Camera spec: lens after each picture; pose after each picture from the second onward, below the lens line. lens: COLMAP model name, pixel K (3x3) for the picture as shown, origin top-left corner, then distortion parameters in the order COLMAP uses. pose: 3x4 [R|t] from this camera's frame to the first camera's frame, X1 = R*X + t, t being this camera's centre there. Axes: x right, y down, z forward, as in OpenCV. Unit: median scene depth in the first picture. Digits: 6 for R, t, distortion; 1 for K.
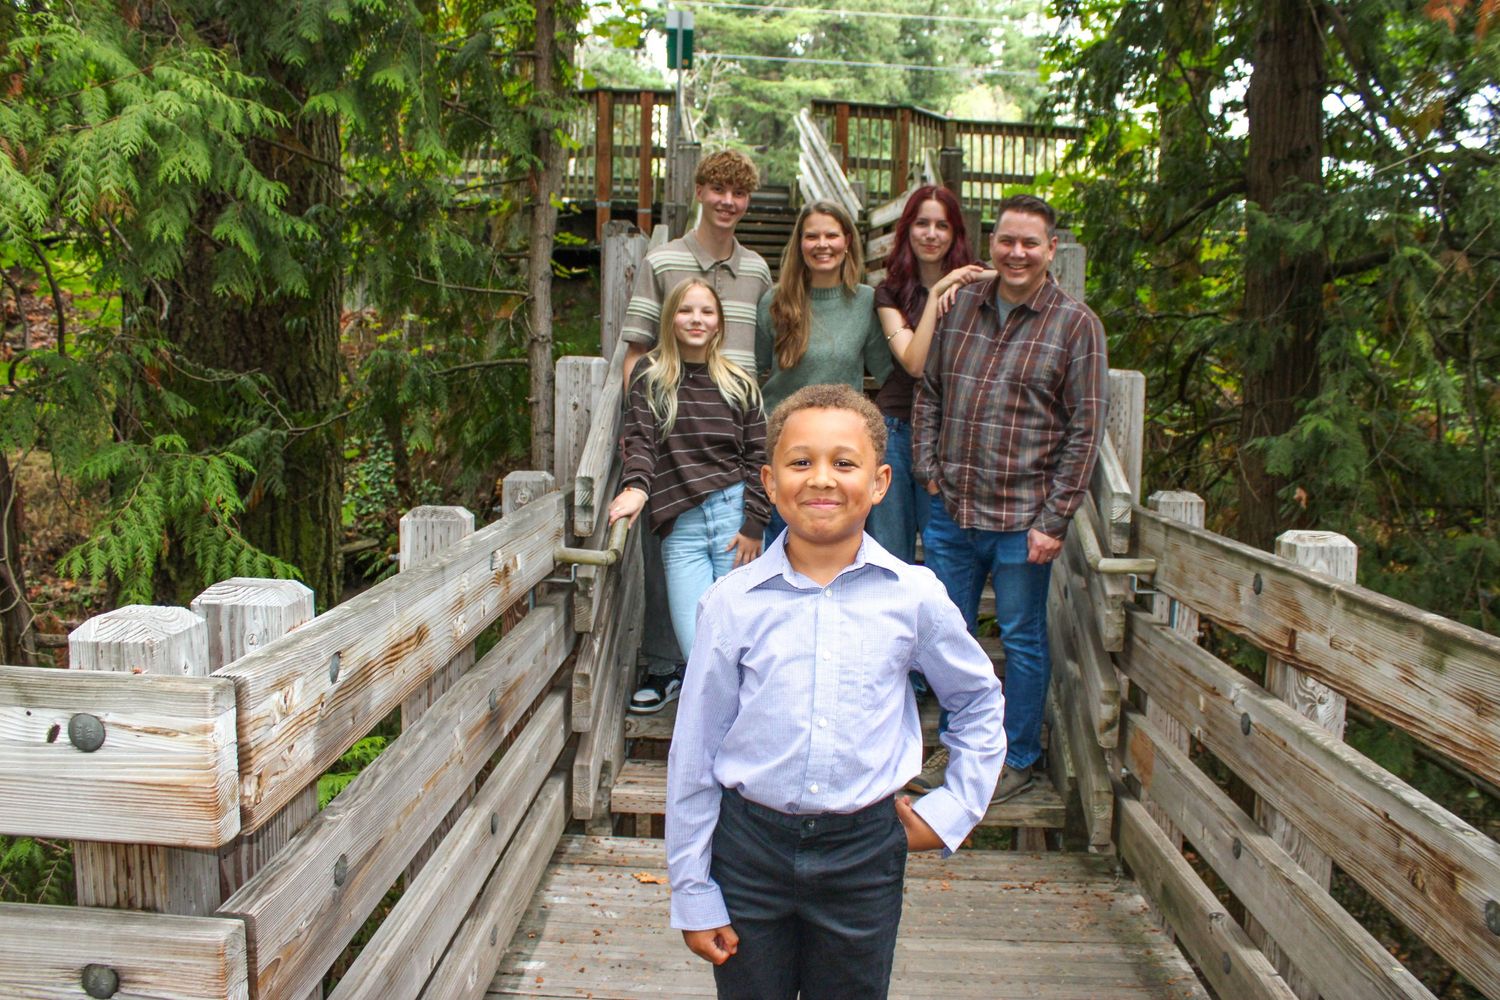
lens RADIAL K [[1272.3, 0, 750.0], [0, 1272.3, 500.0], [0, 0, 1]] dist [-0.170202, 0.173878]
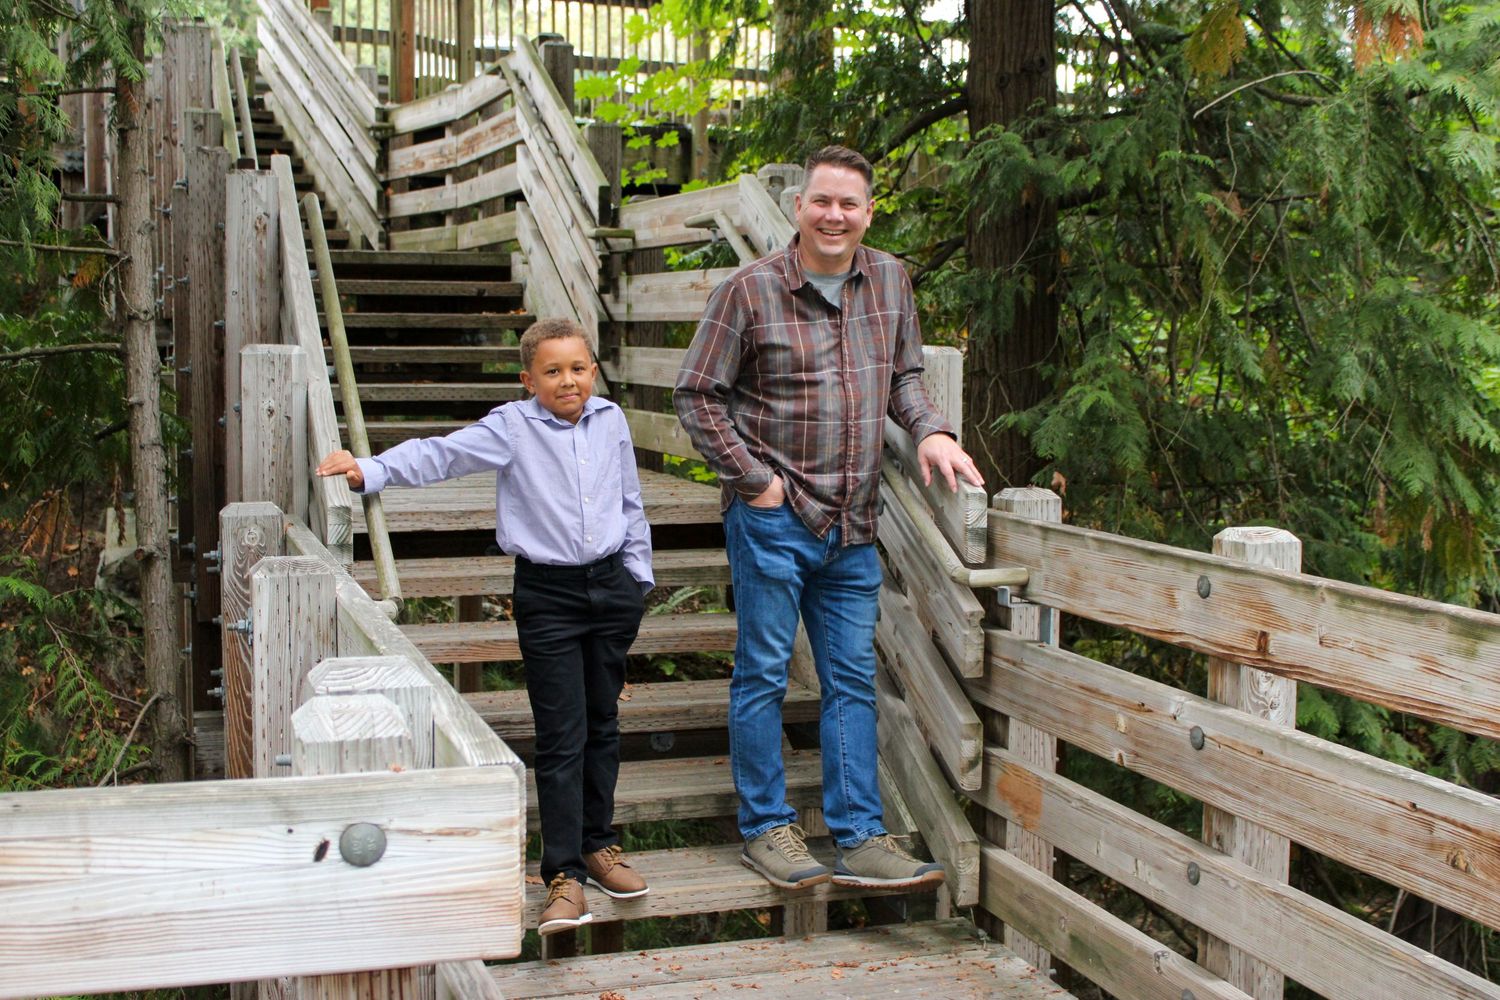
lens RADIAL K [[1817.5, 0, 750.0], [0, 1817.5, 500.0], [0, 0, 1]] dist [-0.106195, 0.237129]
pose [[0.936235, -0.050077, 0.347787, -0.246784], [0.049833, 0.998711, 0.009652, -0.018122], [-0.347822, 0.008295, 0.937524, -0.102057]]
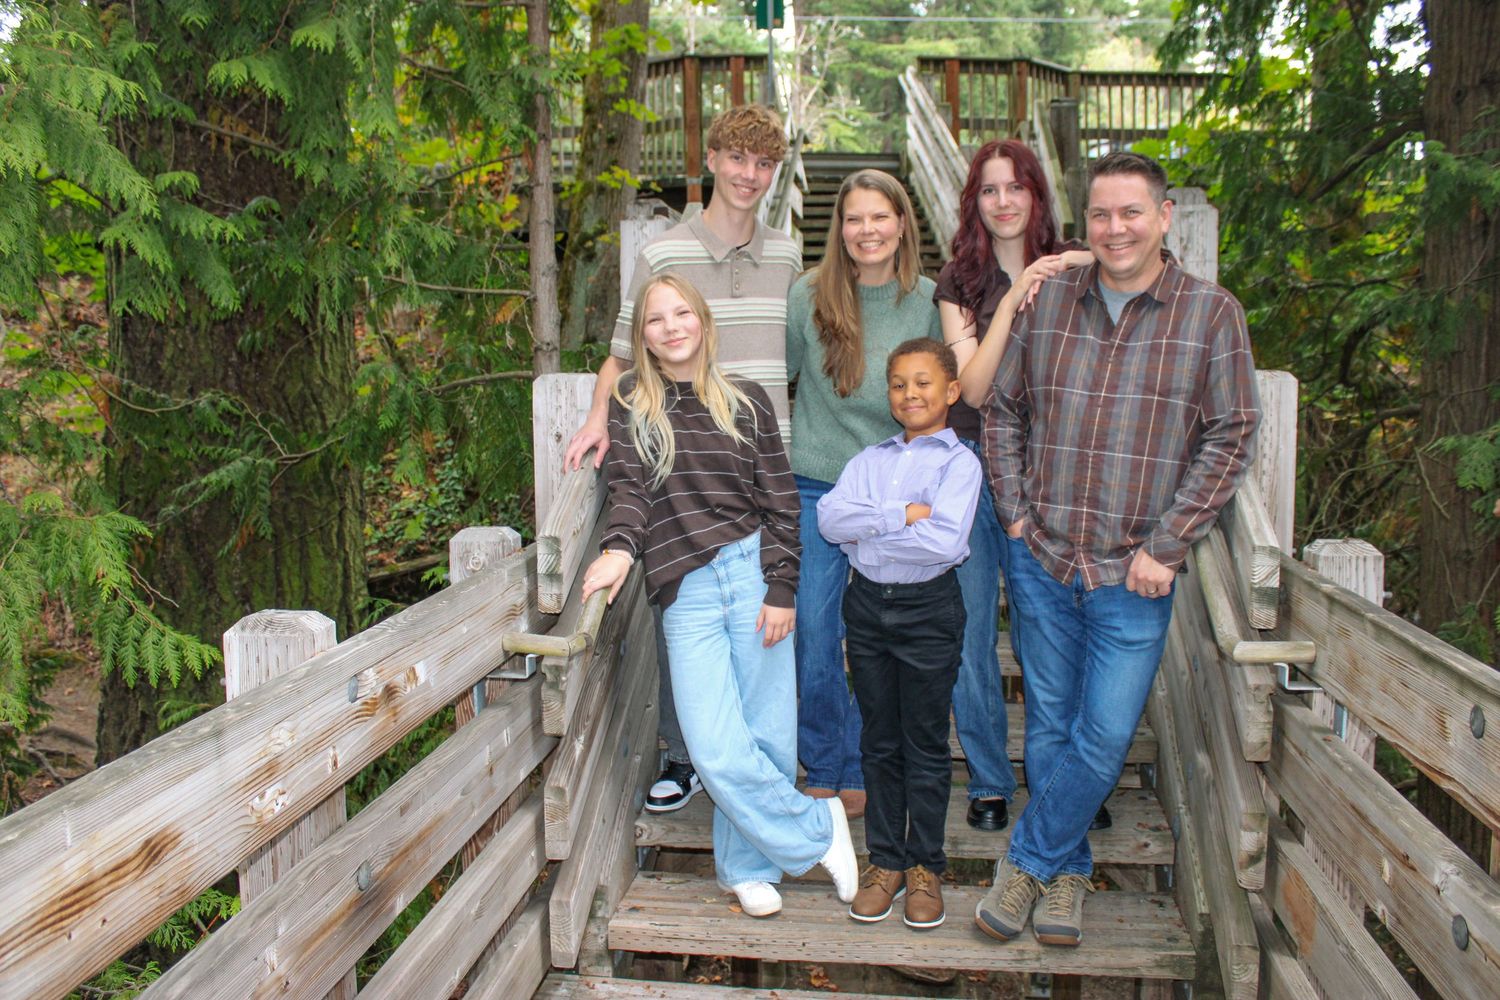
lens RADIAL K [[1306.0, 0, 750.0], [0, 1306.0, 500.0], [0, 0, 1]] dist [-0.141658, 0.127824]
pose [[0.994427, -0.020843, -0.103345, 0.065493], [0.022244, 0.999675, 0.012425, -0.042105], [0.103052, -0.014655, 0.994568, 0.199204]]
